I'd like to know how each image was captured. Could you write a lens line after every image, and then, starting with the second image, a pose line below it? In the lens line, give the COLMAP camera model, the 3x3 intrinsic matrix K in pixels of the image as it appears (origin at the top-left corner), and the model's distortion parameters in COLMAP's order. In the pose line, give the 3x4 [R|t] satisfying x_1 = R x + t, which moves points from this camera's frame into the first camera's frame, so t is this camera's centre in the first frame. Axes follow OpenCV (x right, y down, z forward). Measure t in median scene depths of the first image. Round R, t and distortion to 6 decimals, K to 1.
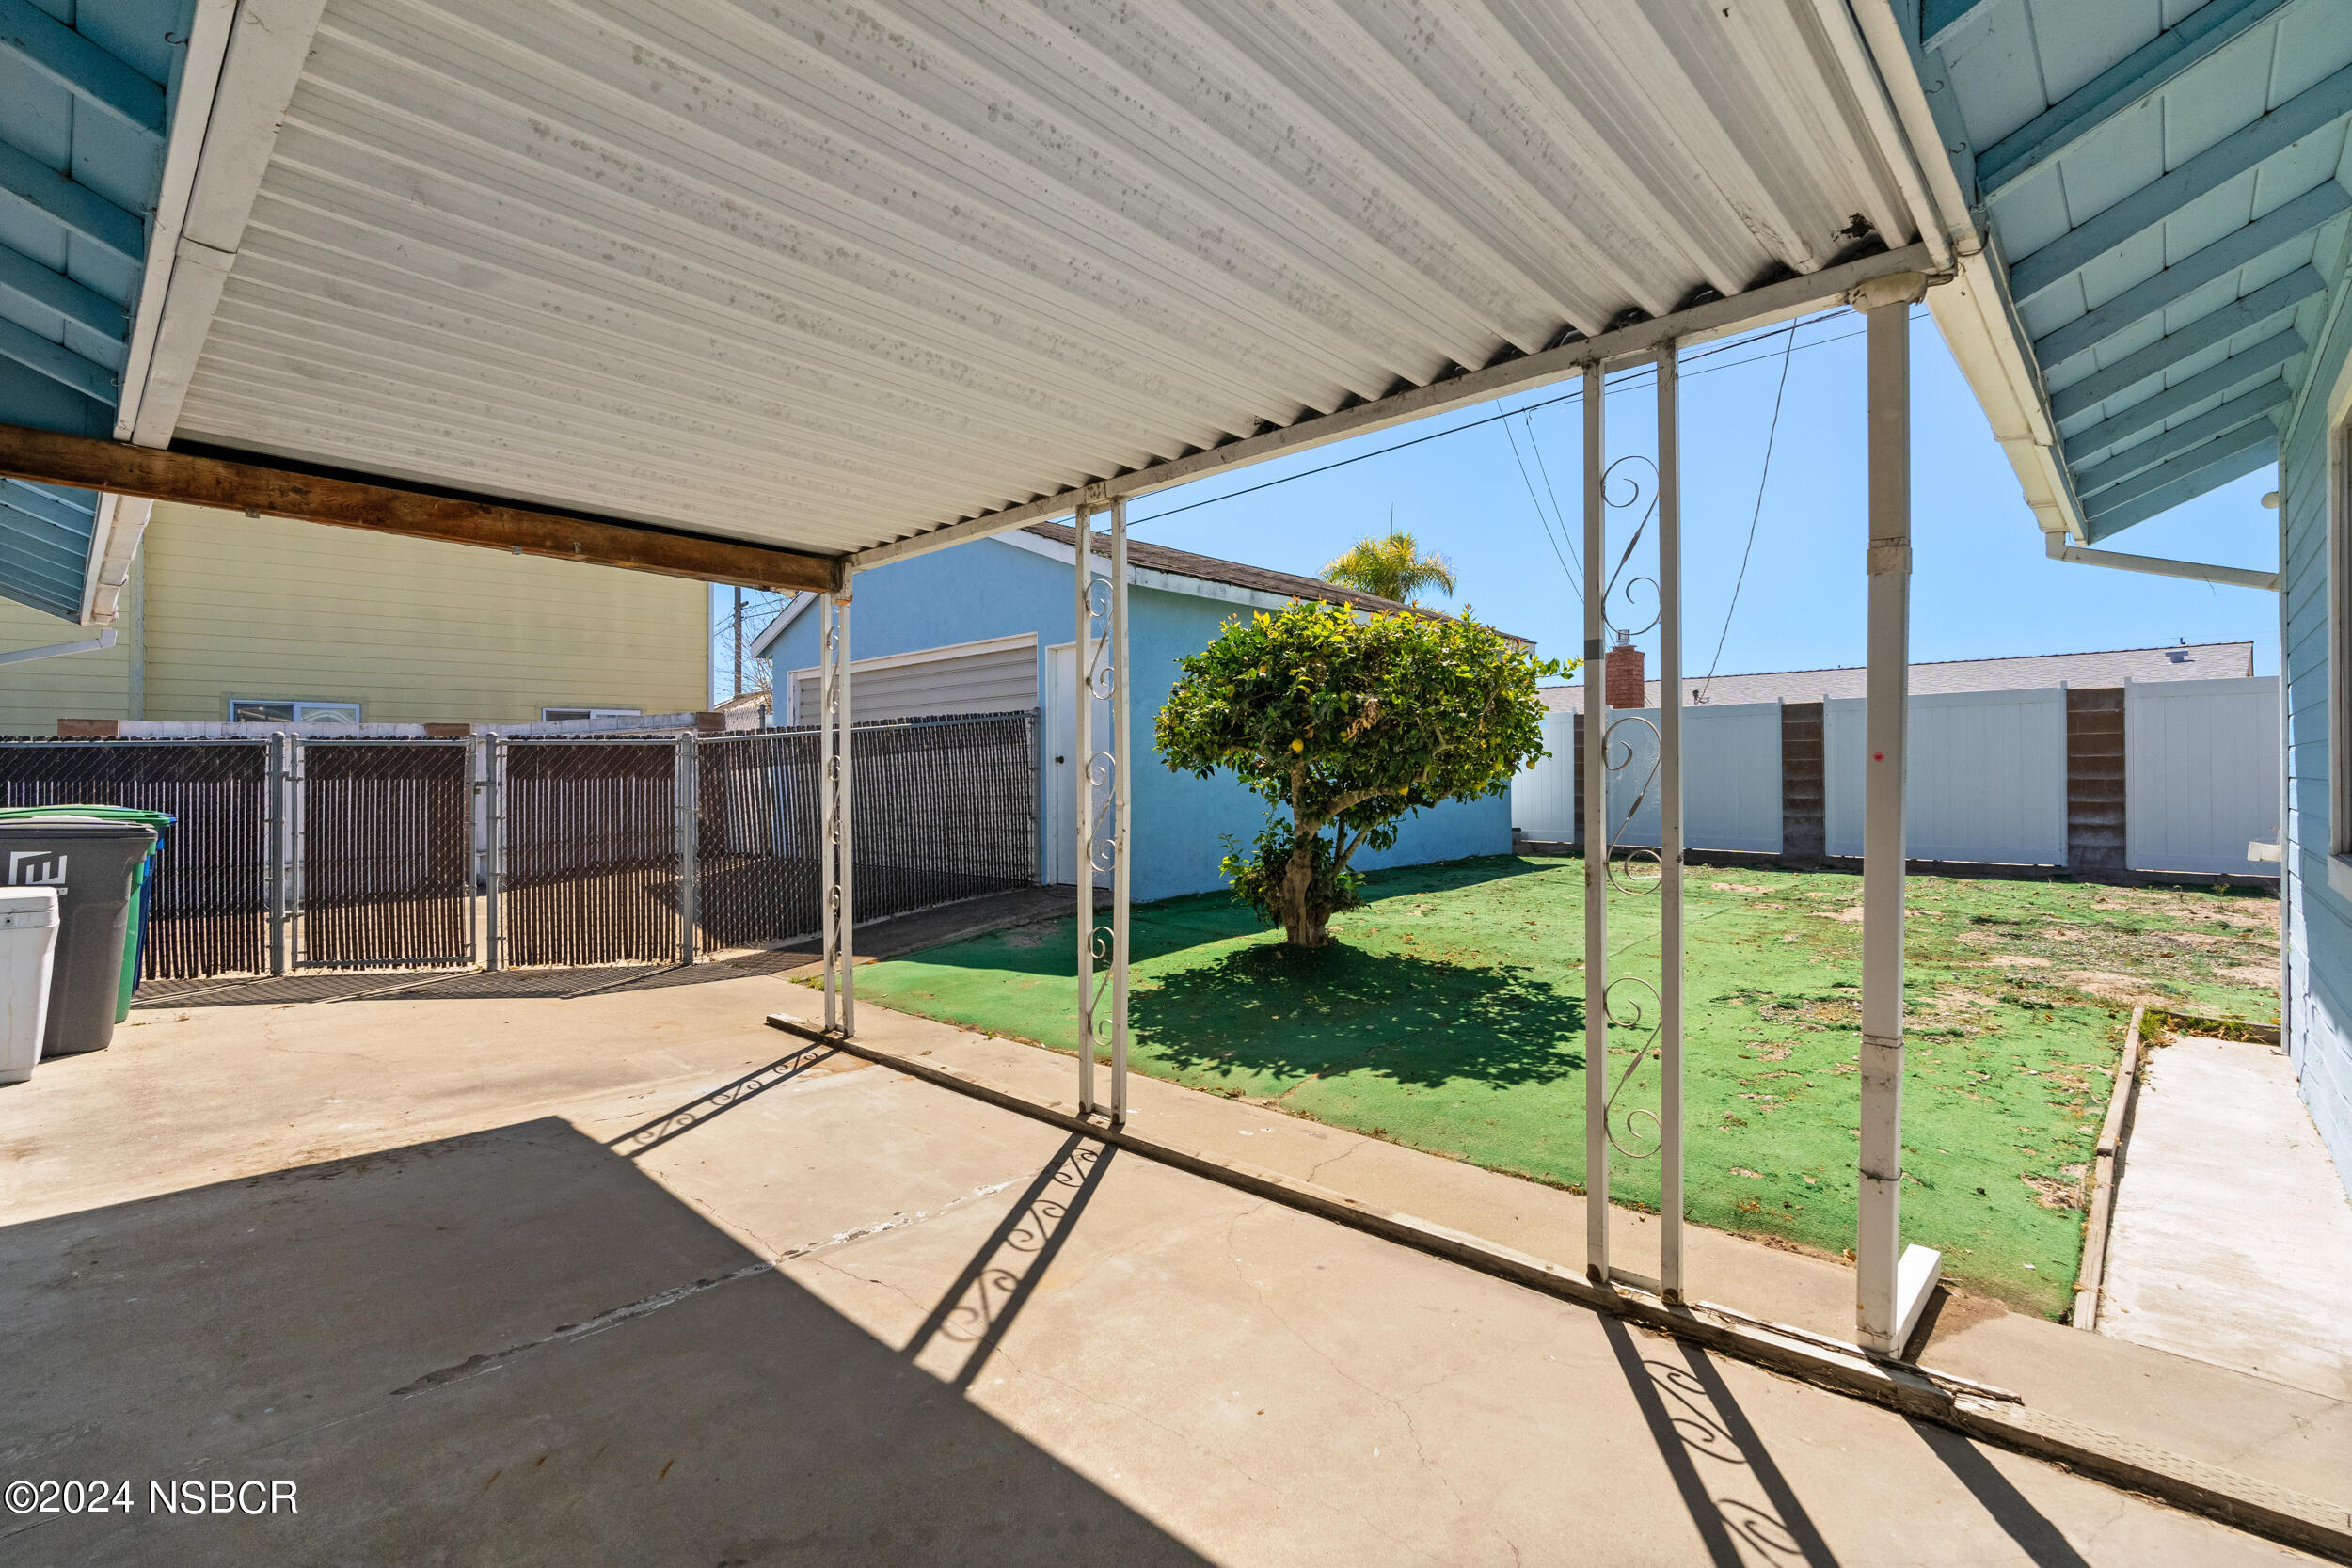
lens RADIAL K [[1059.0, 0, 1165.8], [0, 1059.0, 776.2], [0, 0, 1]] dist [-0.011799, 0.004377]
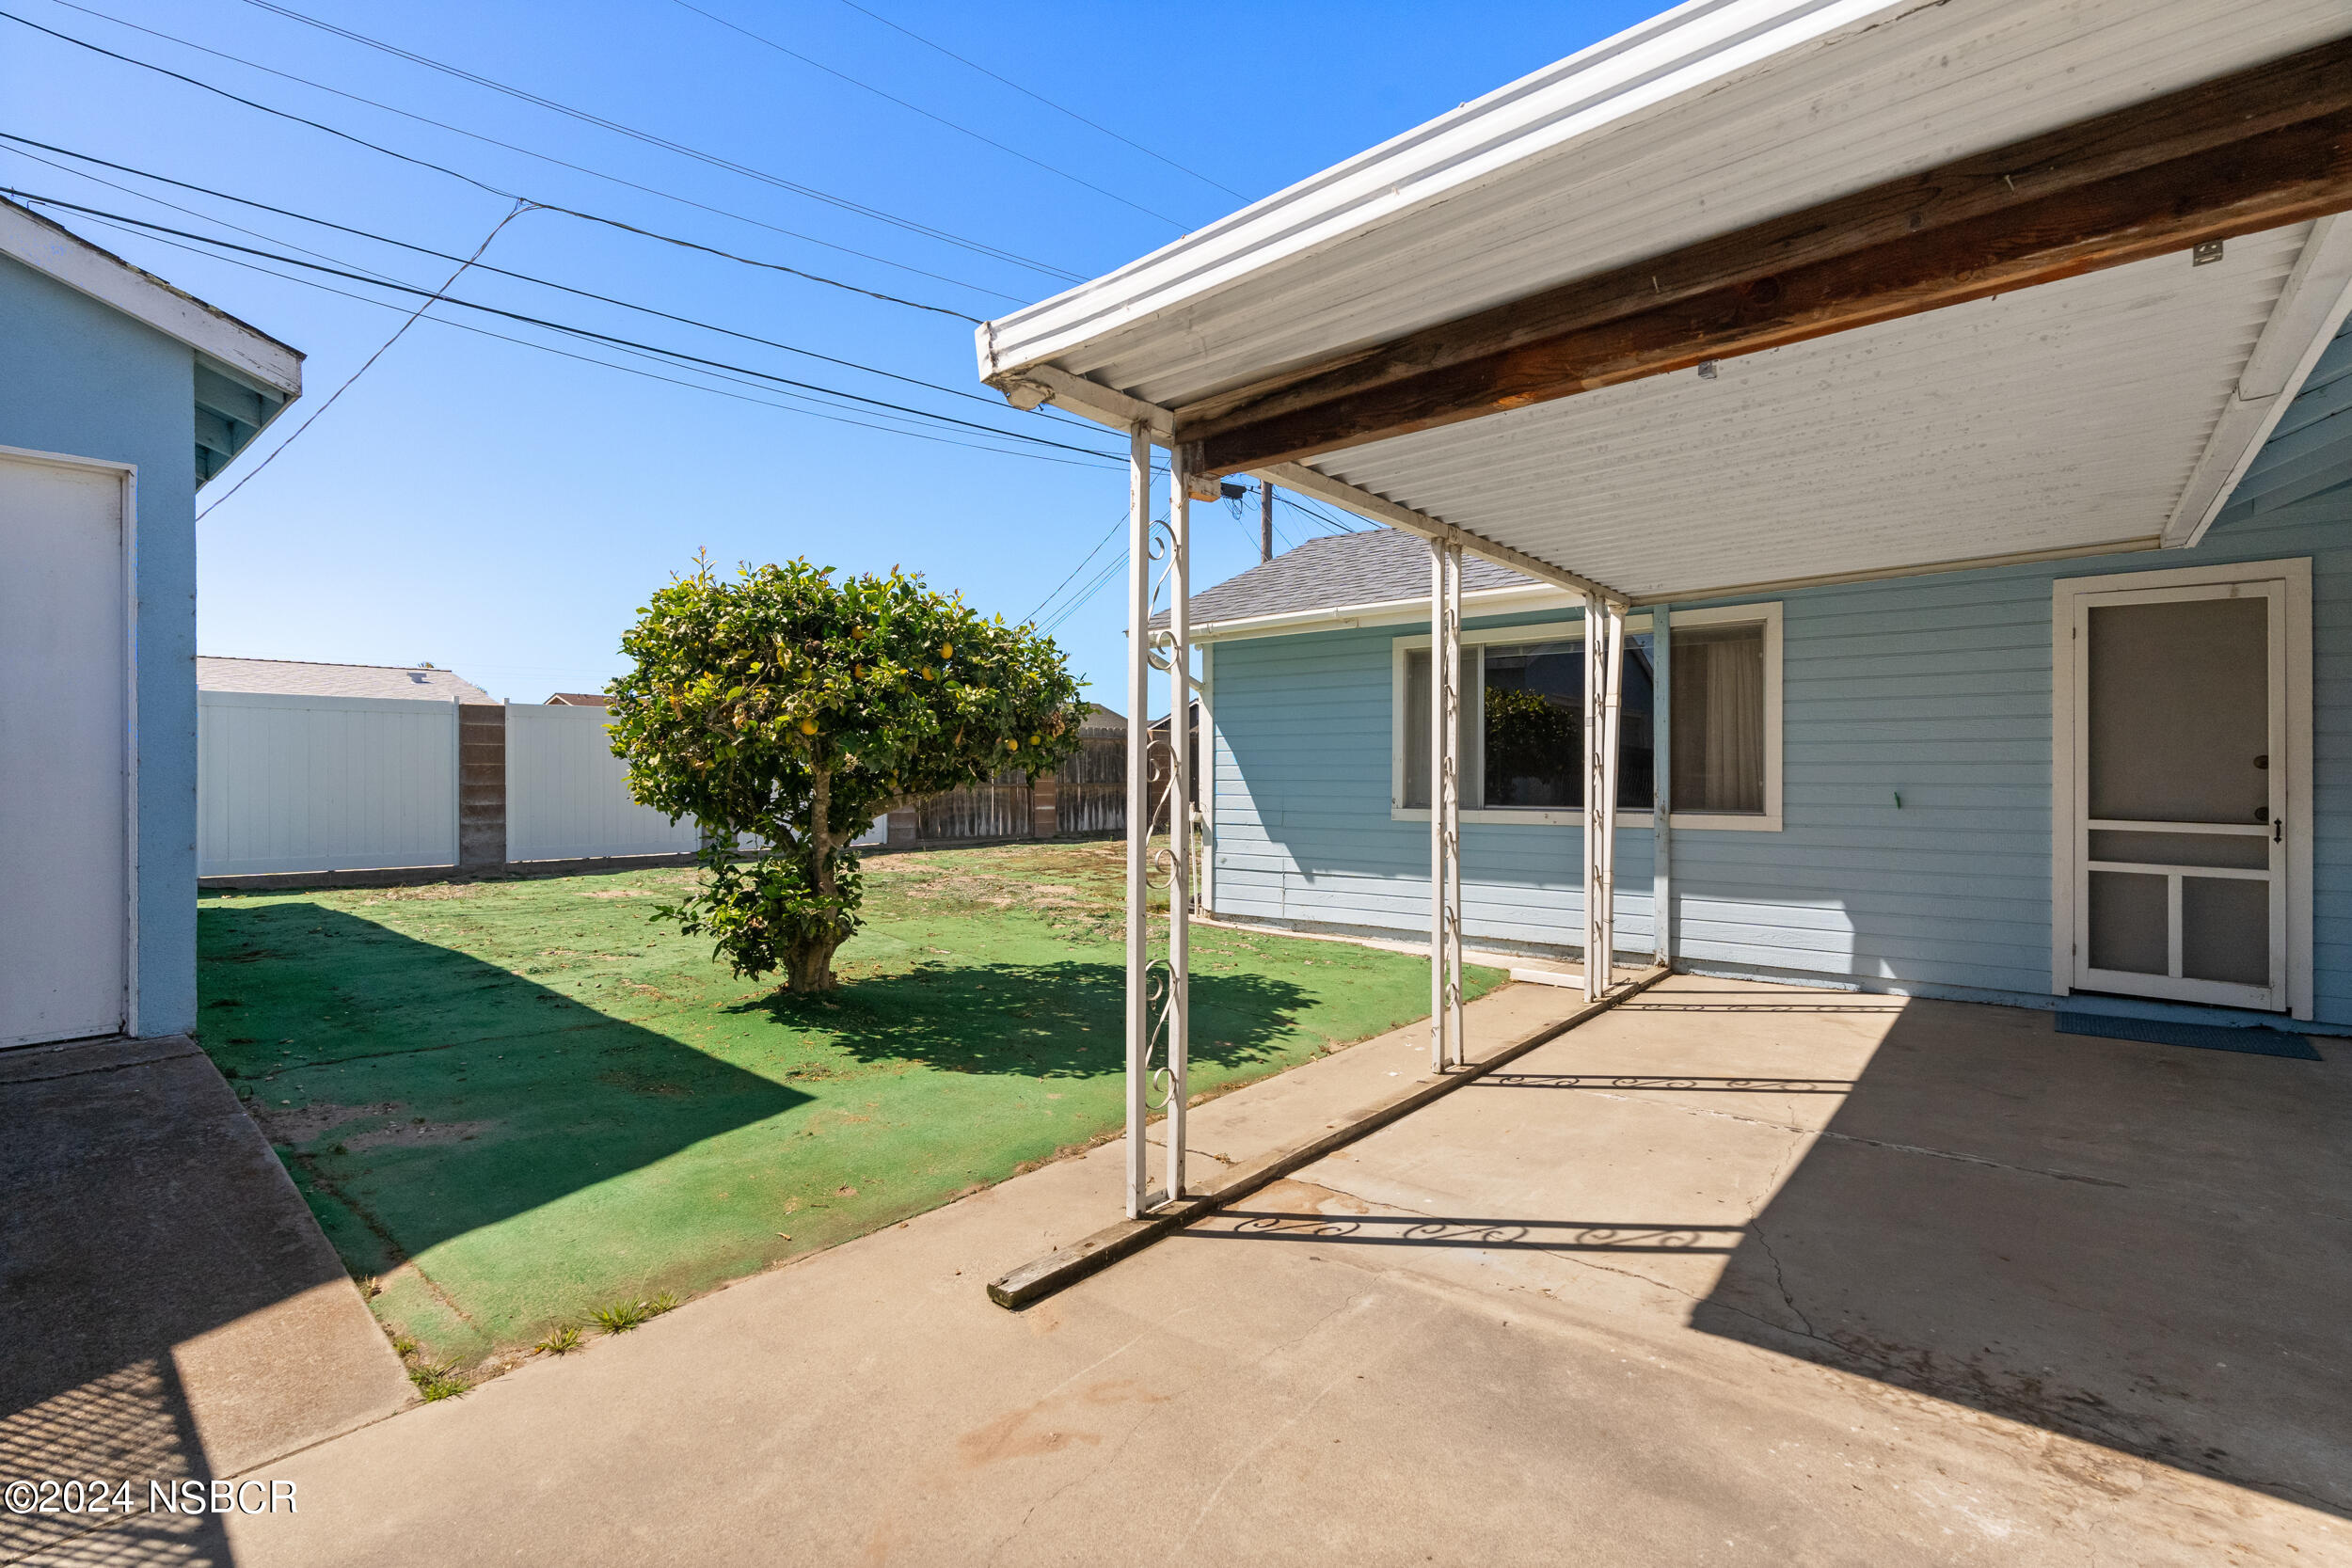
lens RADIAL K [[1077.2, 0, 1167.0], [0, 1077.2, 758.7], [0, 0, 1]] dist [-0.009299, 0.003751]
pose [[-0.068744, 0.023179, 0.997365, -1.296124], [0.001766, 0.999731, -0.023112, 0.009208], [-0.997633, 0.000172, -0.068766, 1.469554]]
